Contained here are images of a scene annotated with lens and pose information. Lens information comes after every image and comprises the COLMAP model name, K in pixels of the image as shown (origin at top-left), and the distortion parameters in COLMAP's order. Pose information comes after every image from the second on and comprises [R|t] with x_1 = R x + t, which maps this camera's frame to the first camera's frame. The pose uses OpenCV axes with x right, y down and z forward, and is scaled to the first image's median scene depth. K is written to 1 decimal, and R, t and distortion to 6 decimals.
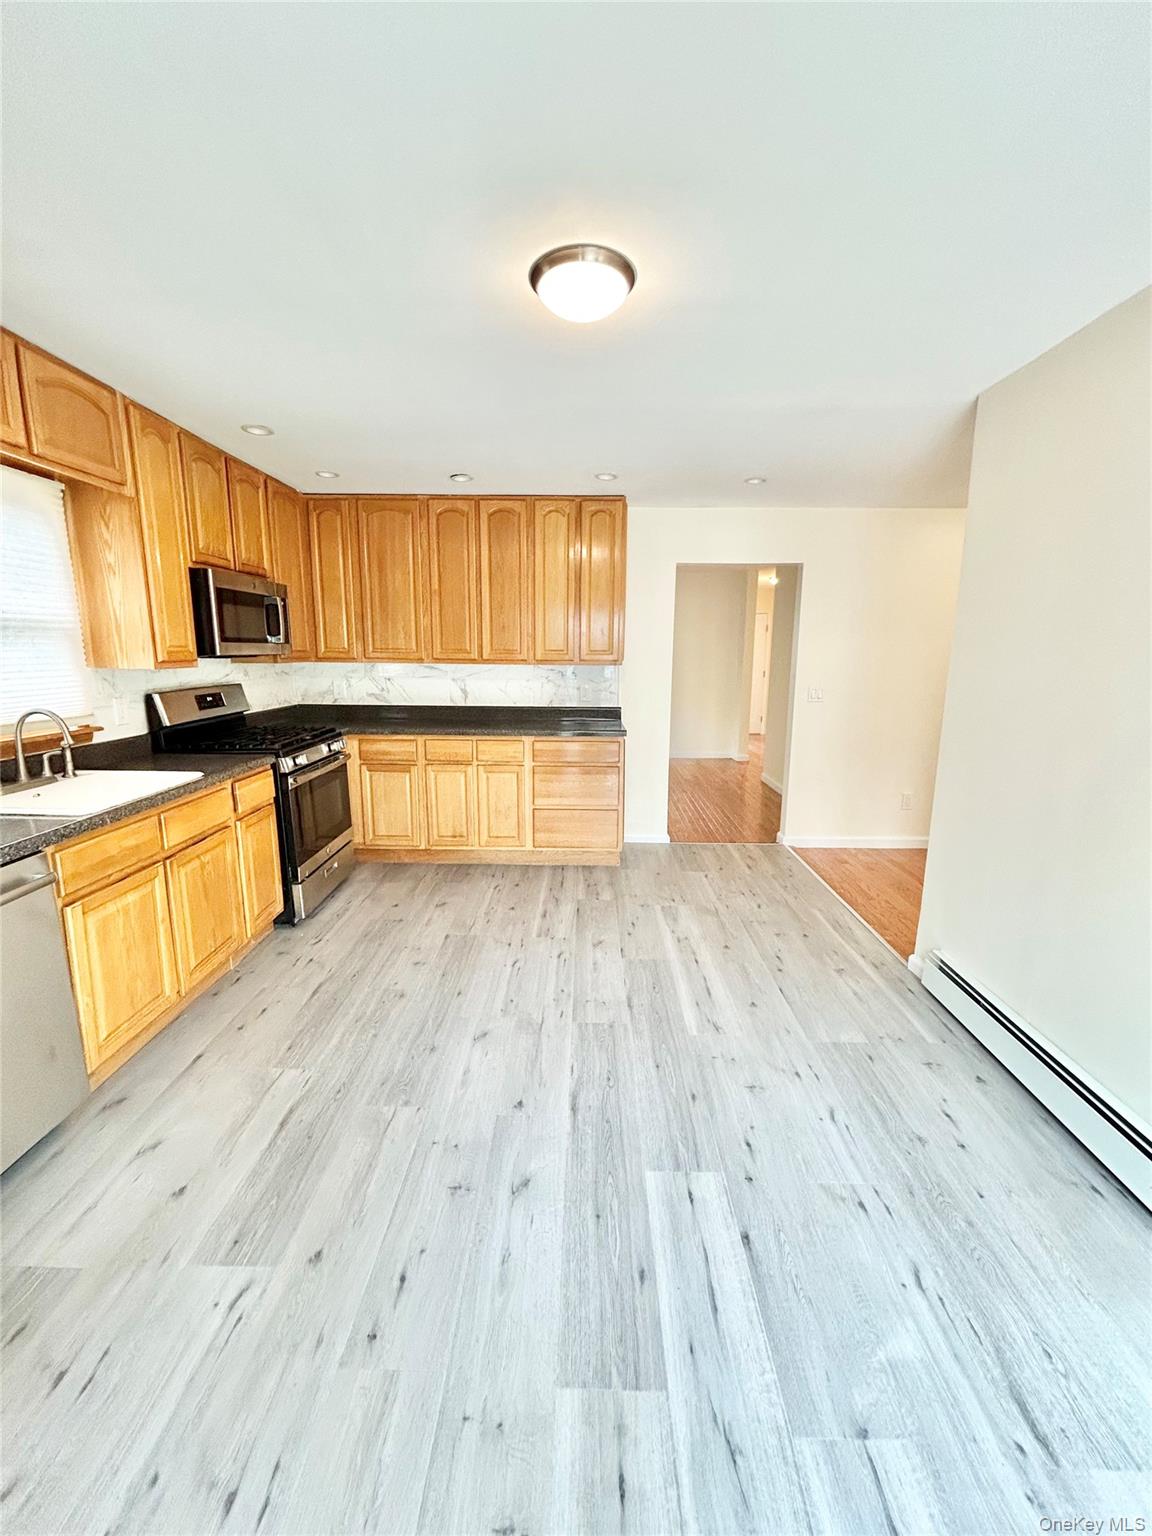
lens RADIAL K [[618.5, 0, 576.2], [0, 618.5, 763.2], [0, 0, 1]] dist [-0.001248, 0.000728]
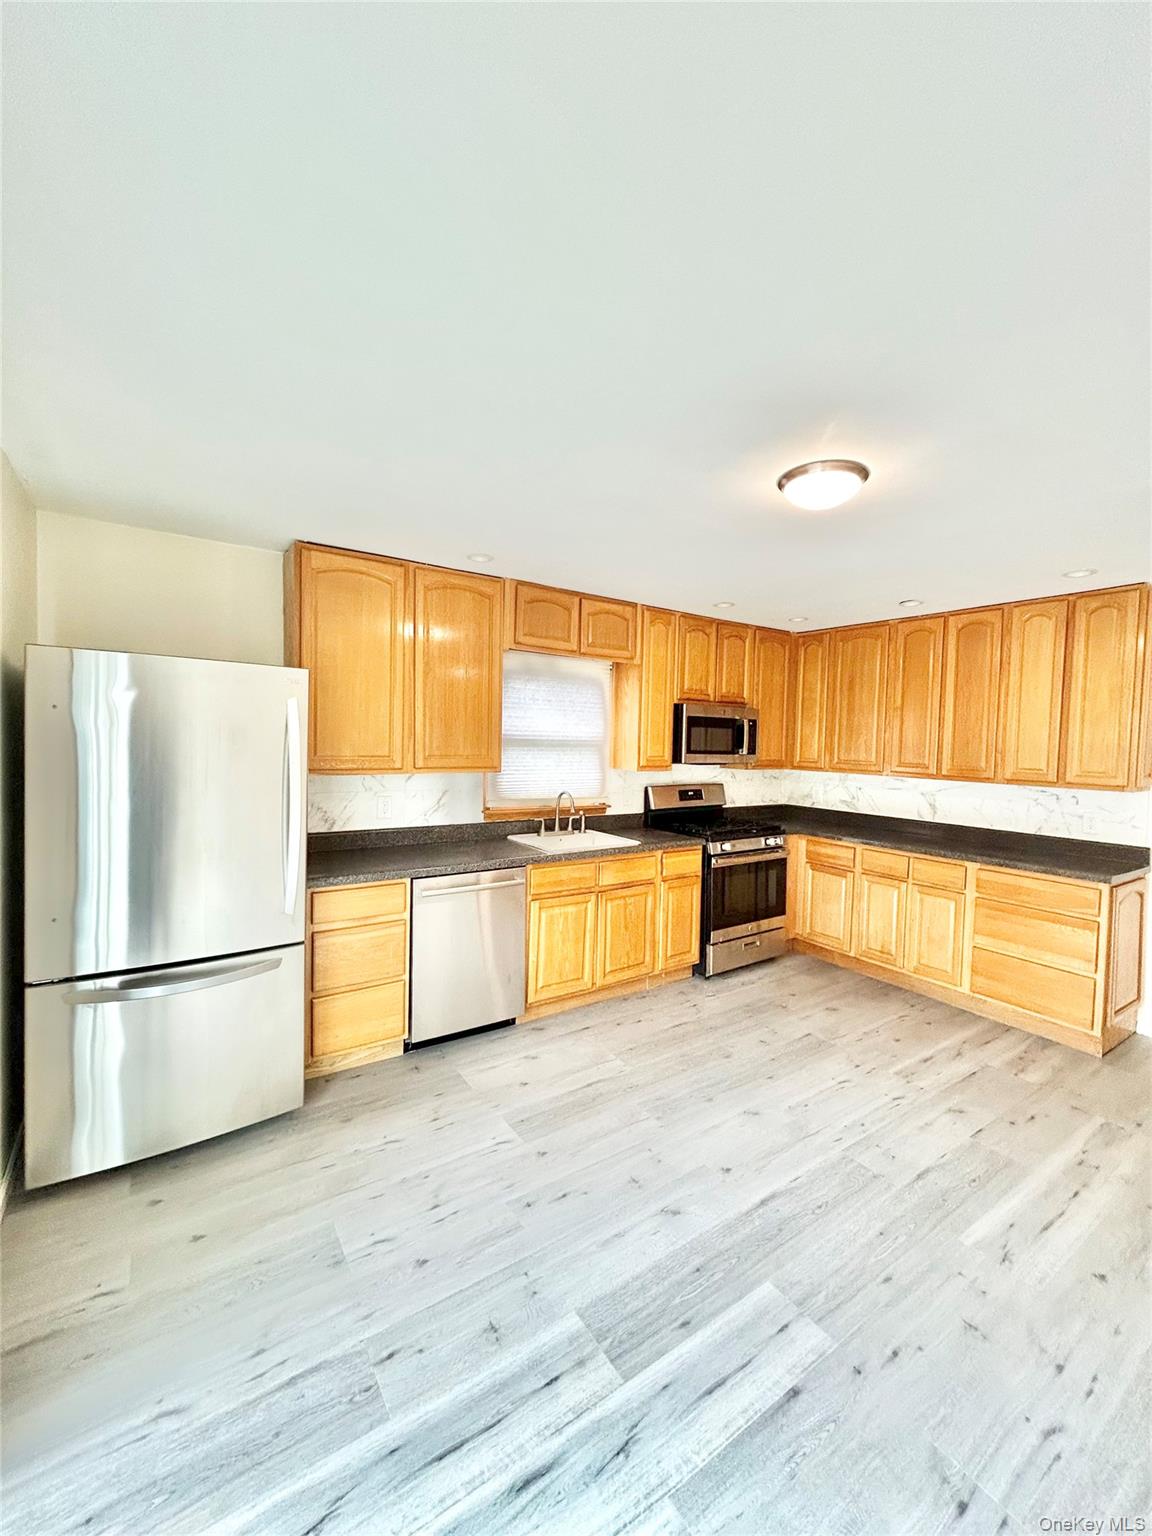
lens RADIAL K [[618.5, 0, 576.2], [0, 618.5, 763.2], [0, 0, 1]] dist [-0.001248, 0.000728]
pose [[0.574107, 0.039369, -0.817834, 0.415060], [-0.167858, 0.983287, -0.070500, -0.033335], [0.801390, 0.177754, 0.571120, 0.003652]]
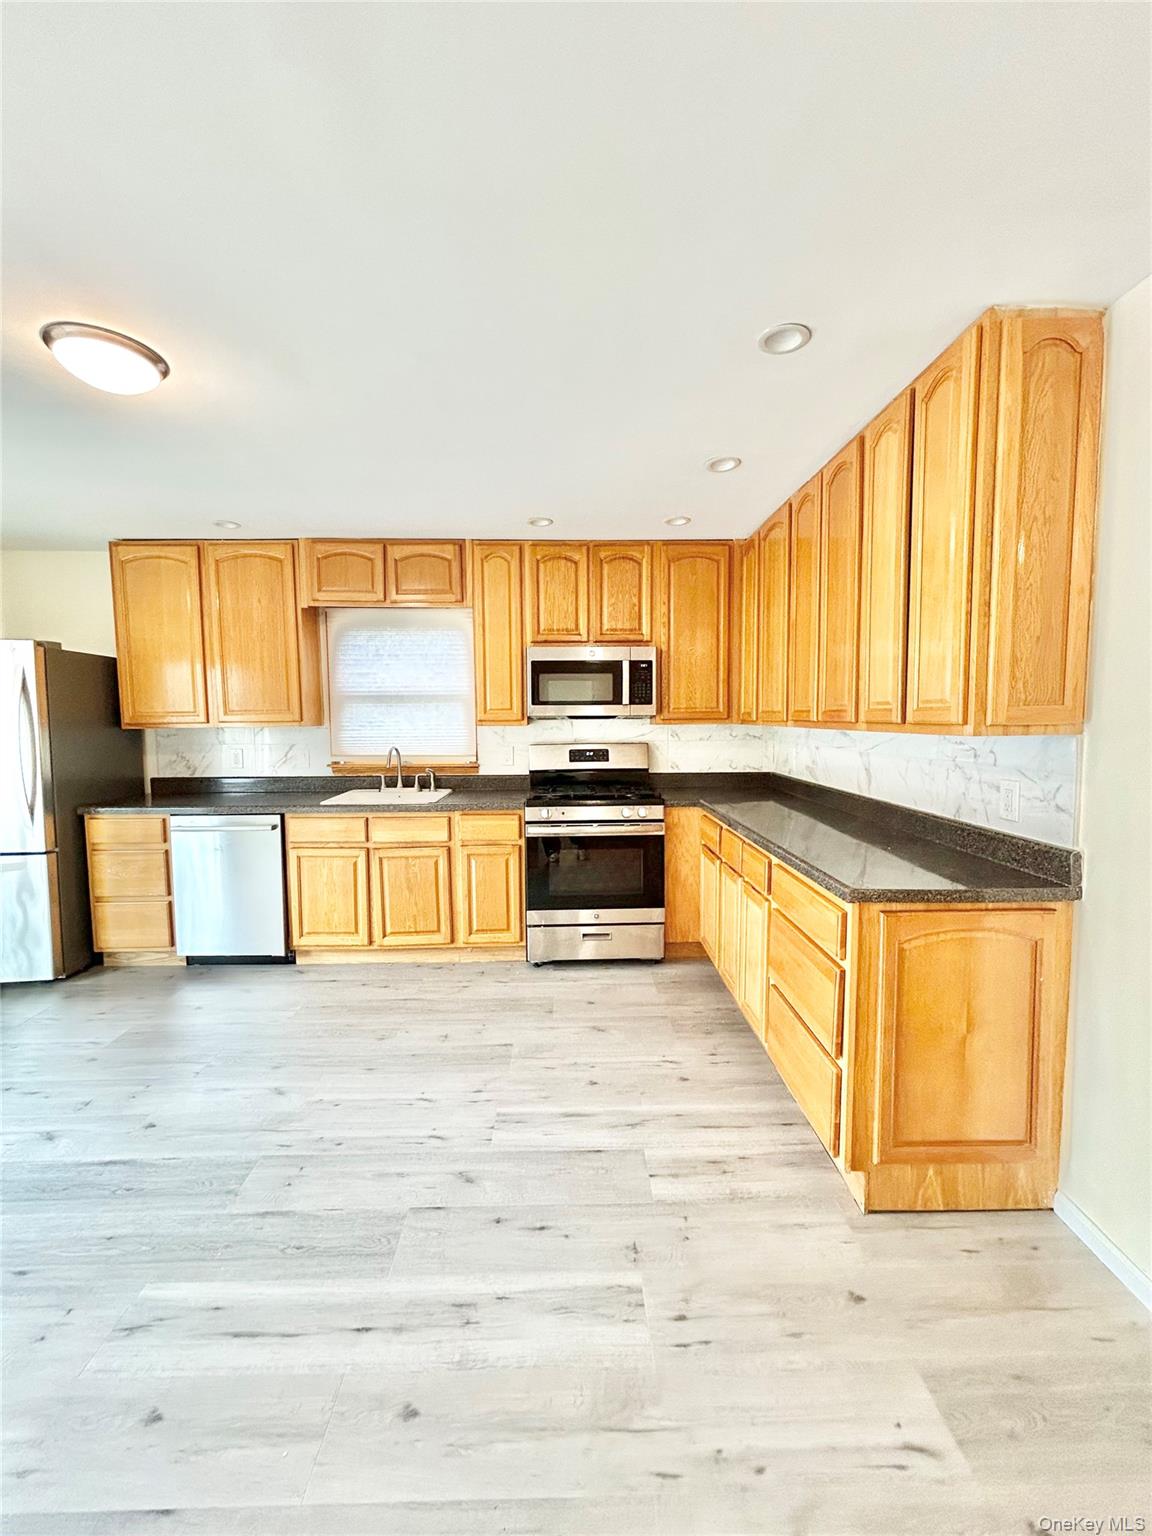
lens RADIAL K [[618.5, 0, 576.2], [0, 618.5, 763.2], [0, 0, 1]] dist [-0.001248, 0.000728]
pose [[0.039814, 0.068221, -0.996875, 0.621558], [-0.172987, 0.983072, 0.060368, -0.167042], [0.984119, 0.170043, 0.050941, 1.010388]]
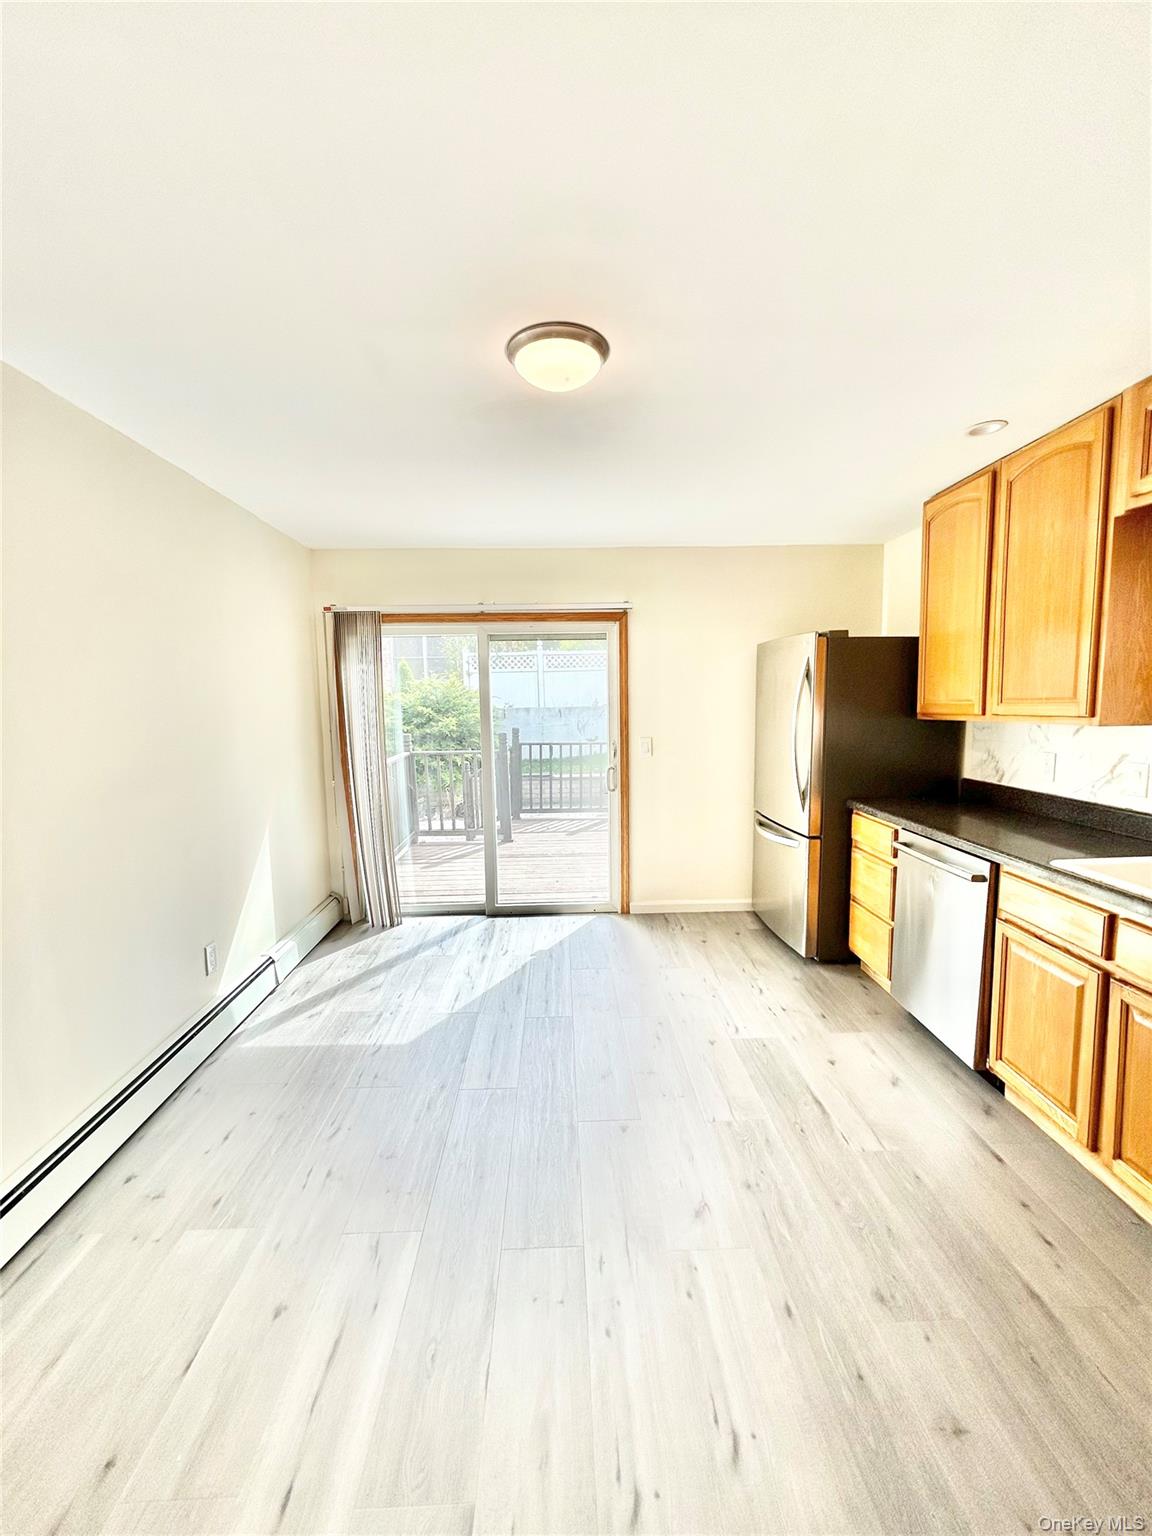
lens RADIAL K [[618.5, 0, 576.2], [0, 618.5, 763.2], [0, 0, 1]] dist [-0.001248, 0.000728]
pose [[-0.998901, 0.011427, -0.045445, 0.021056], [-0.001706, 0.960296, 0.278977, -0.226323], [0.046829, 0.278748, -0.959222, 1.190173]]
